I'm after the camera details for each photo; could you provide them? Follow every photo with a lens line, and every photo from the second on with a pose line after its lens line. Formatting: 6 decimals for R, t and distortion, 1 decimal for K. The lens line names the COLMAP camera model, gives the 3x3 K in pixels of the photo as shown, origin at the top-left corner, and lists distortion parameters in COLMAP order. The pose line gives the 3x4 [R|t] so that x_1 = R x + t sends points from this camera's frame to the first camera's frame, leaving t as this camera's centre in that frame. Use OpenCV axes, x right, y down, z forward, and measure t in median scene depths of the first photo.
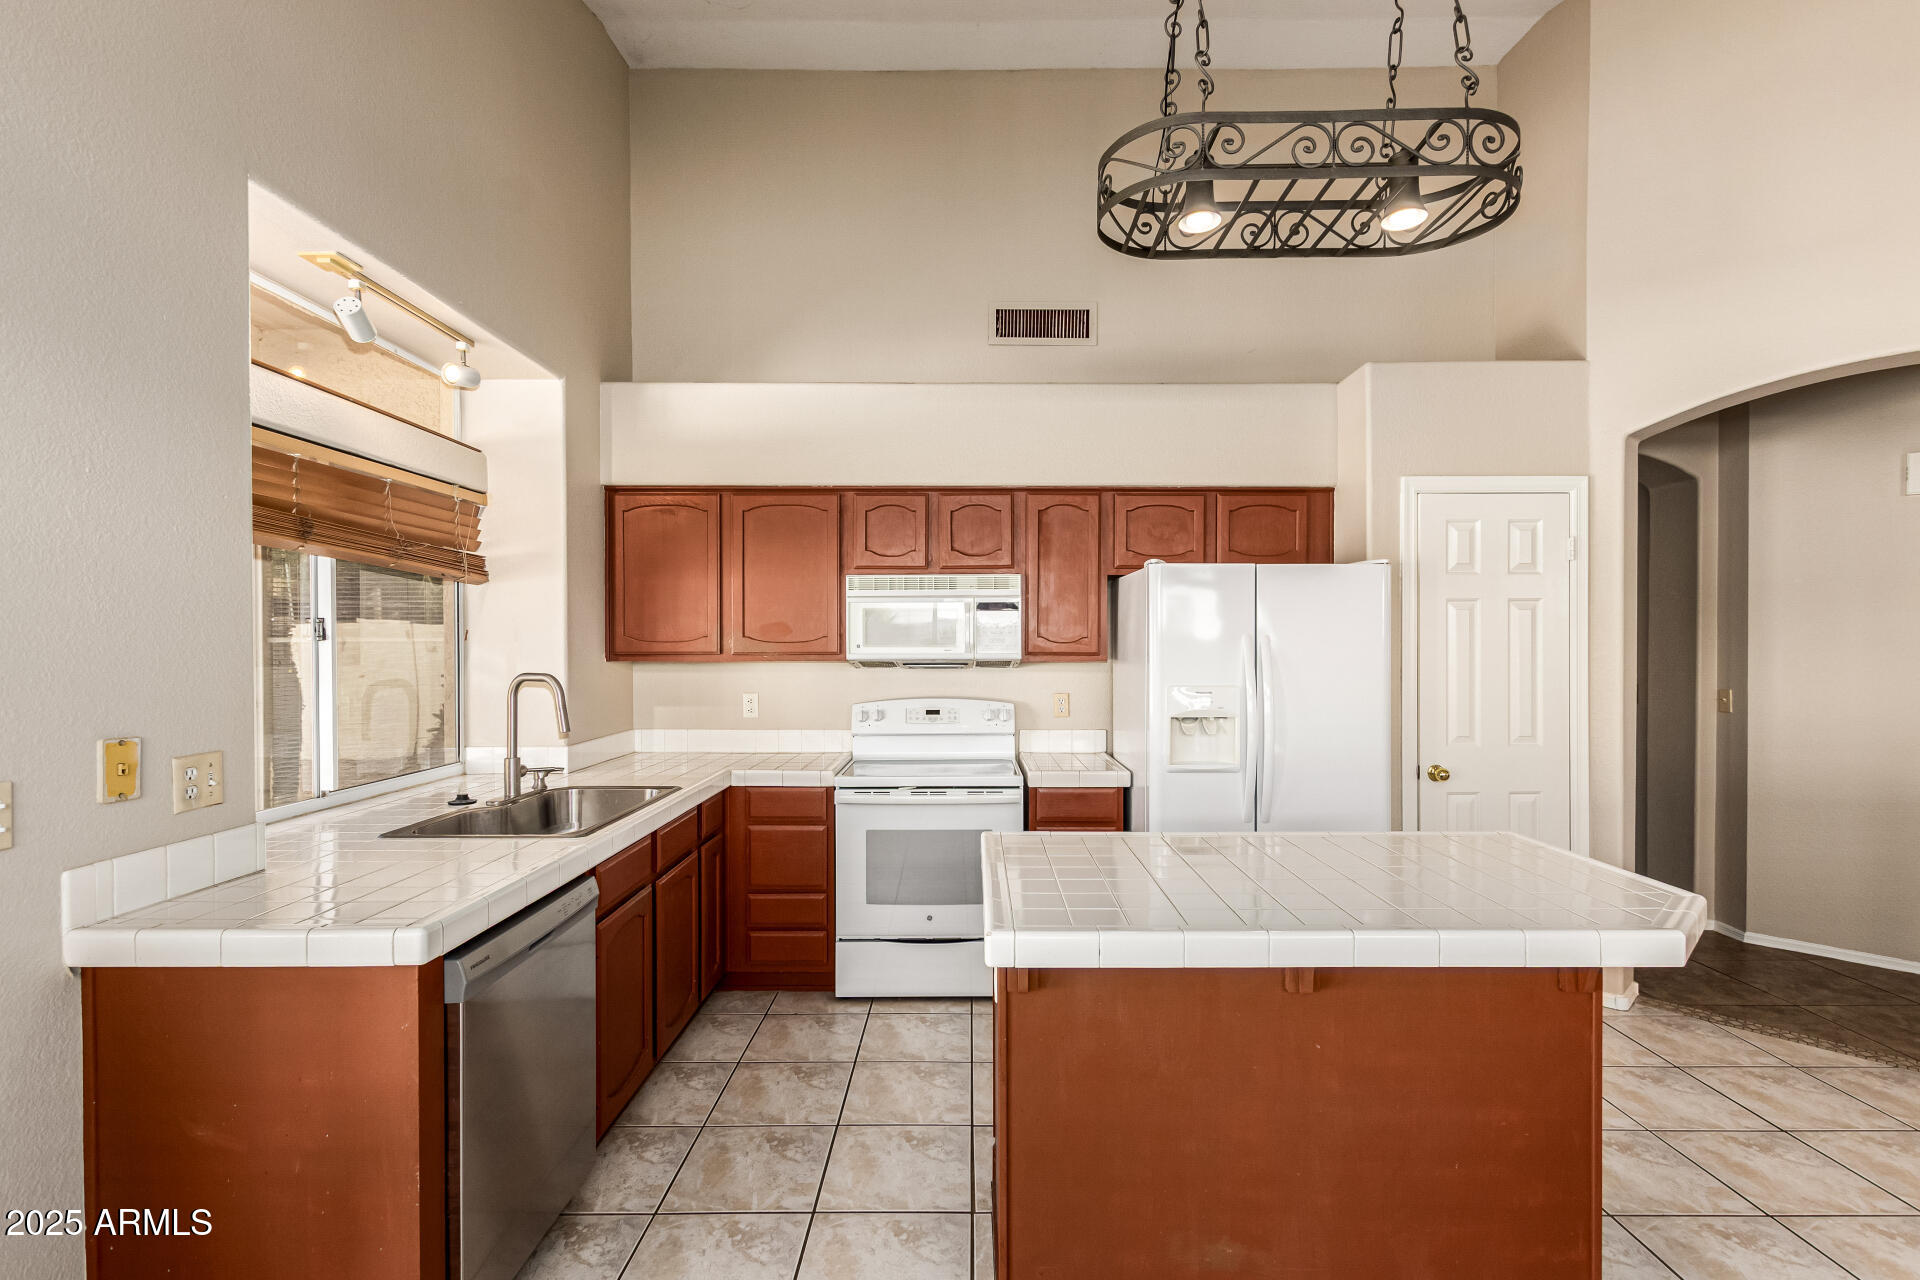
lens RADIAL K [[925.4, 0, 971.8], [0, 925.4, 642.7], [0, 0, 1]] dist [0.019192, 0.000281]
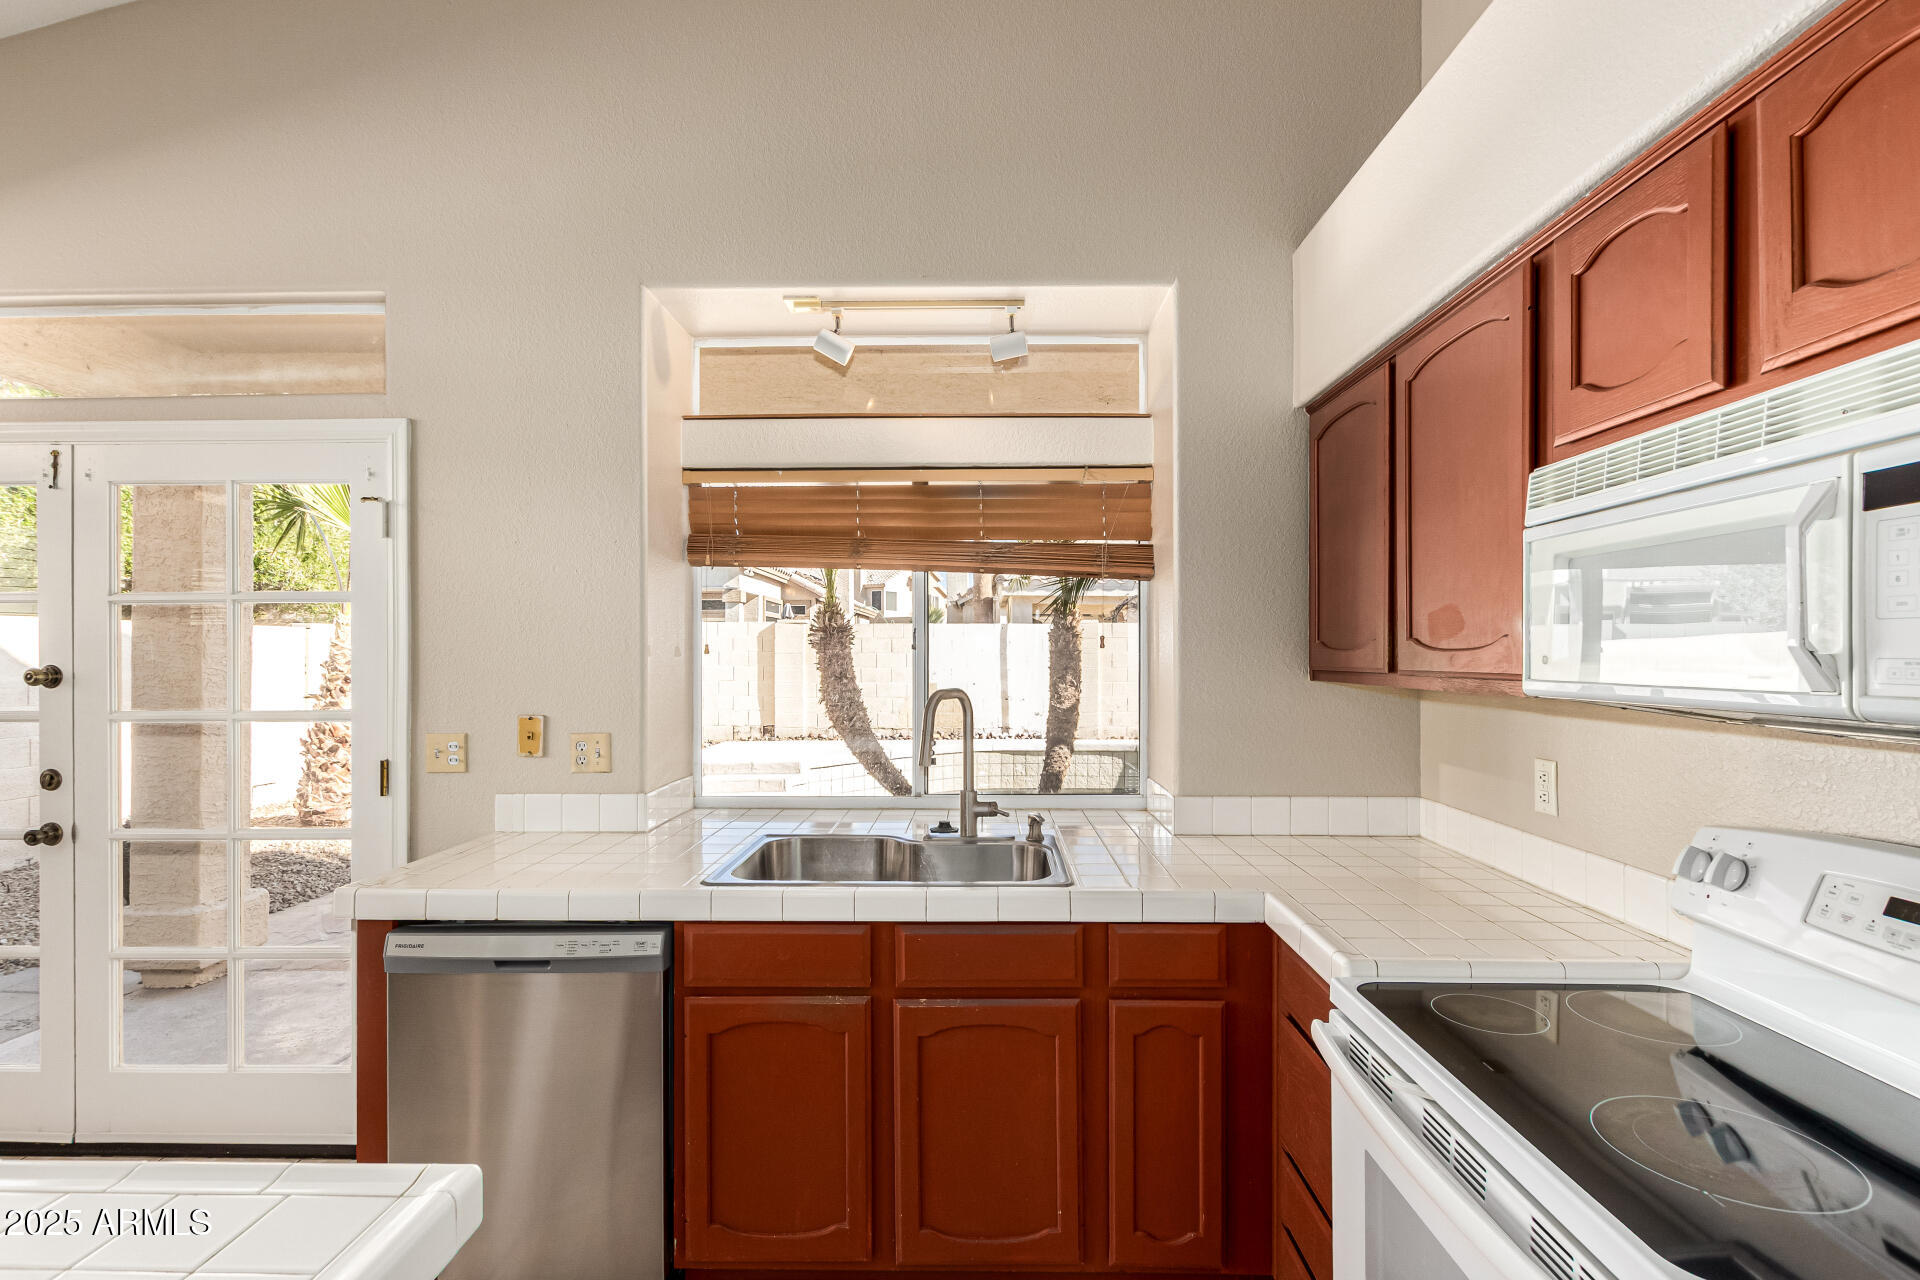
lens RADIAL K [[883.5, 0, 968.1], [0, 883.5, 654.0], [0, 0, 1]] dist [0.003133, 0.000514]
pose [[-0.018167, 0.001811, -0.999833, 0.242264], [-0.000019, 0.999998, 0.001812, 0.000678], [0.999835, 0.000052, -0.018167, 0.837552]]
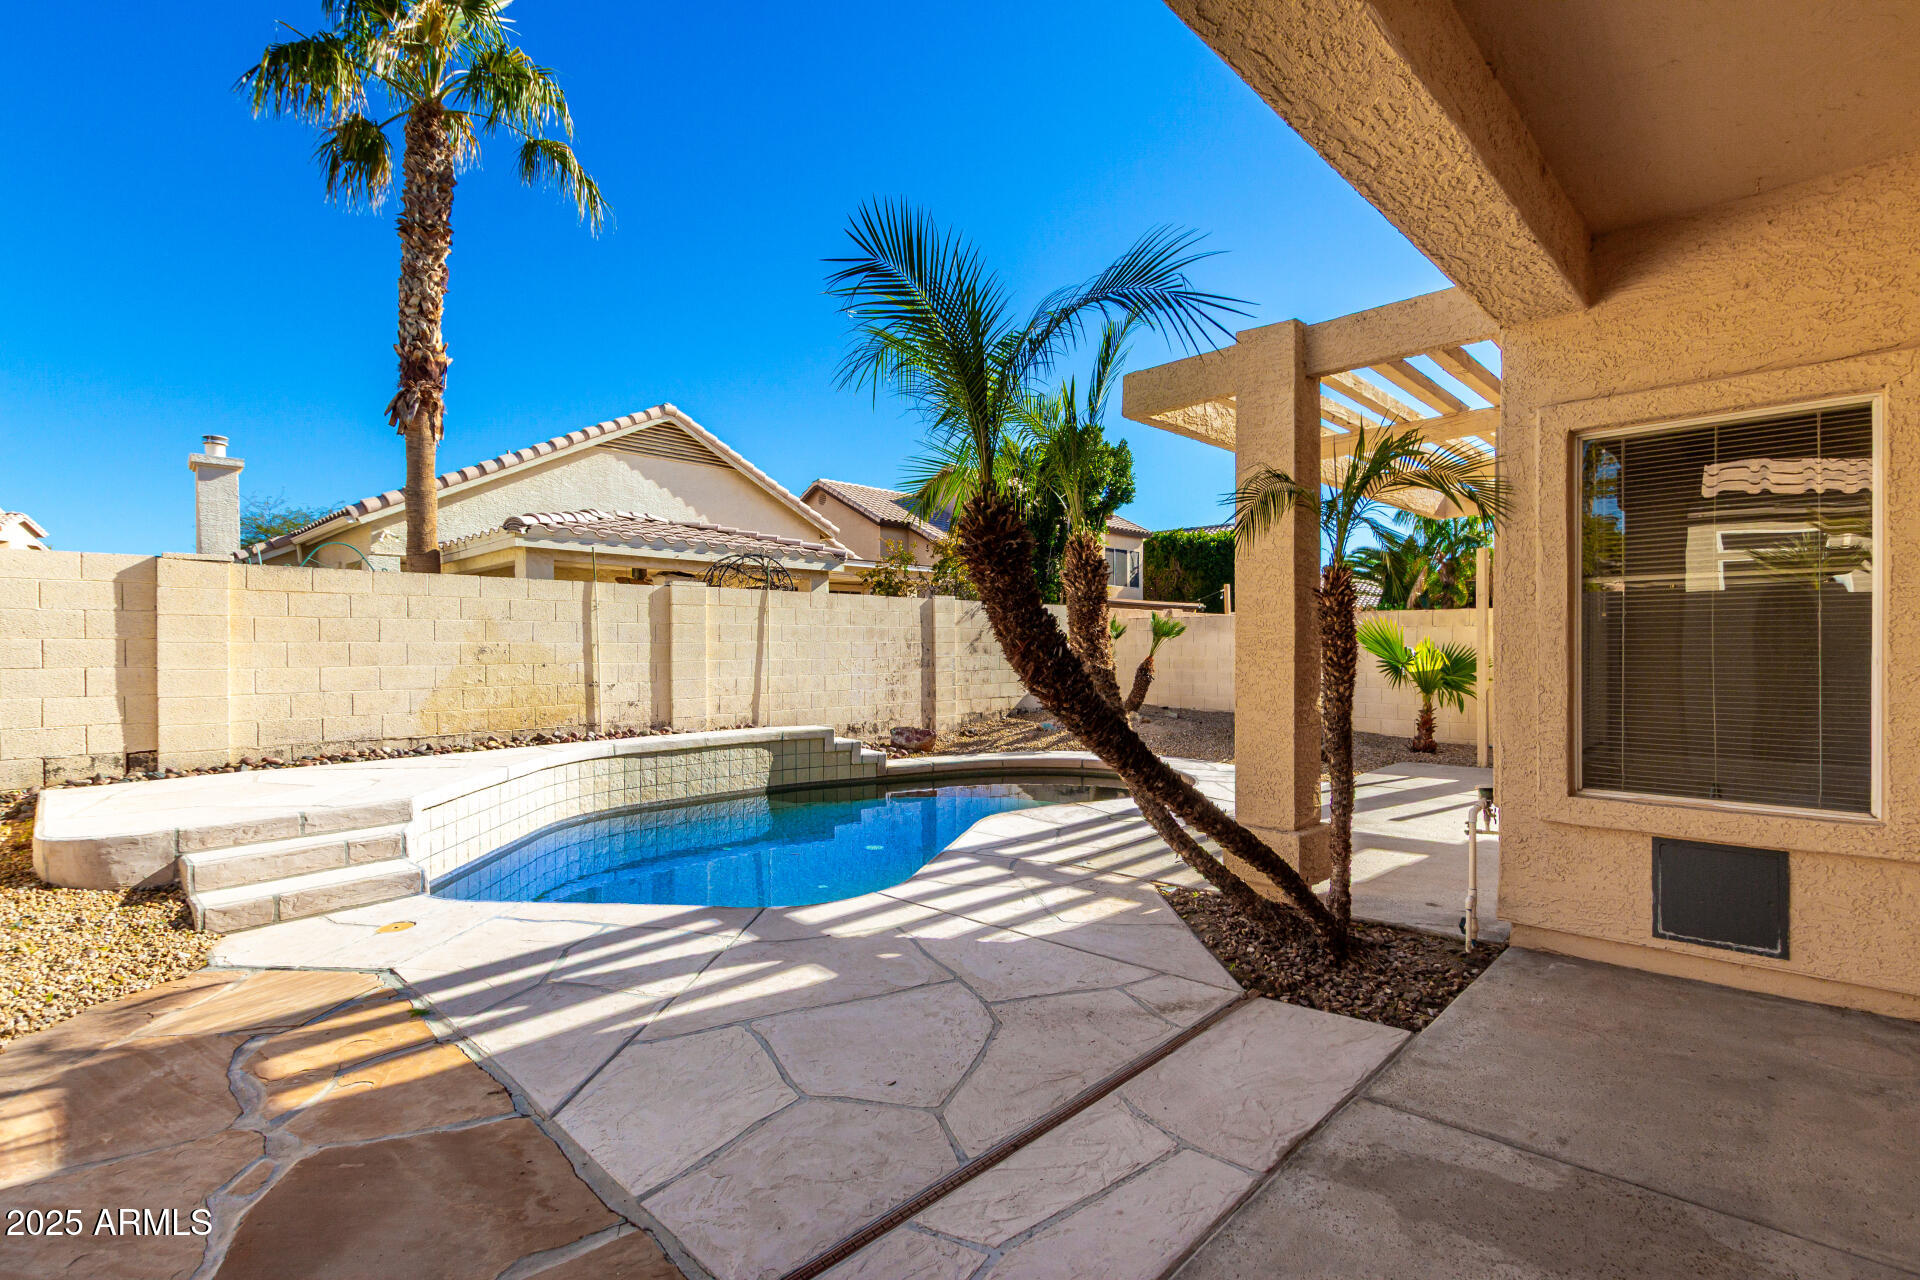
lens RADIAL K [[875.4, 0, 972.4], [0, 875.4, 647.6], [0, 0, 1]] dist [0.005444, -0.000160]
pose [[0.717071, -0.002571, -0.696995, -0.665492], [0.004746, 0.999988, 0.001193, 0.075474], [0.696984, -0.004164, 0.717075, -0.081527]]
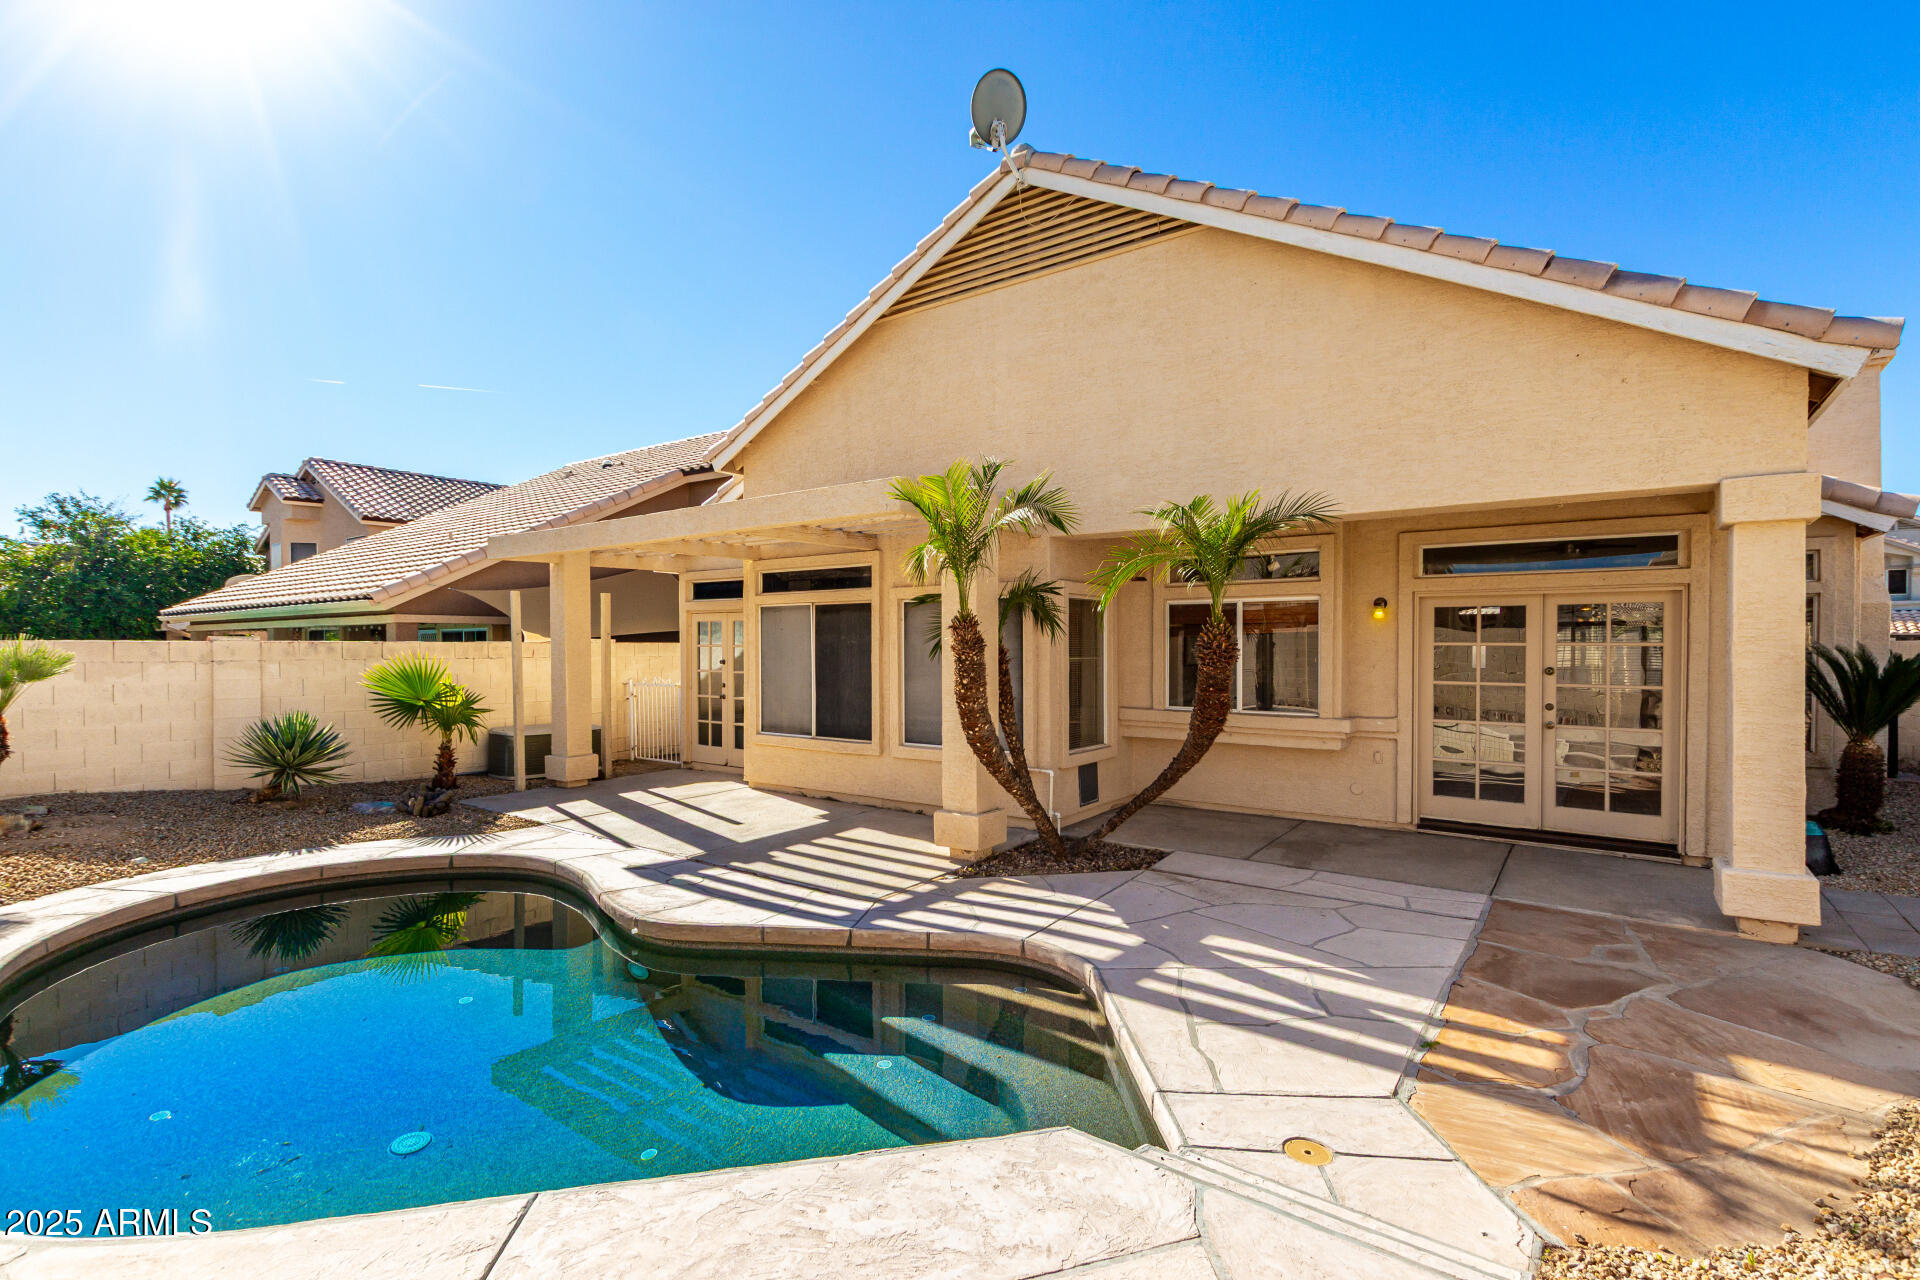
lens RADIAL K [[885.3, 0, 960.0], [0, 885.3, 640.0], [0, 0, 1]] dist [-0.001008, -0.000677]
pose [[0.601123, 0.003683, 0.799148, -2.894403], [0.000484, 0.999988, -0.004973, -0.033412], [-0.799156, 0.003376, 0.601114, -0.021957]]
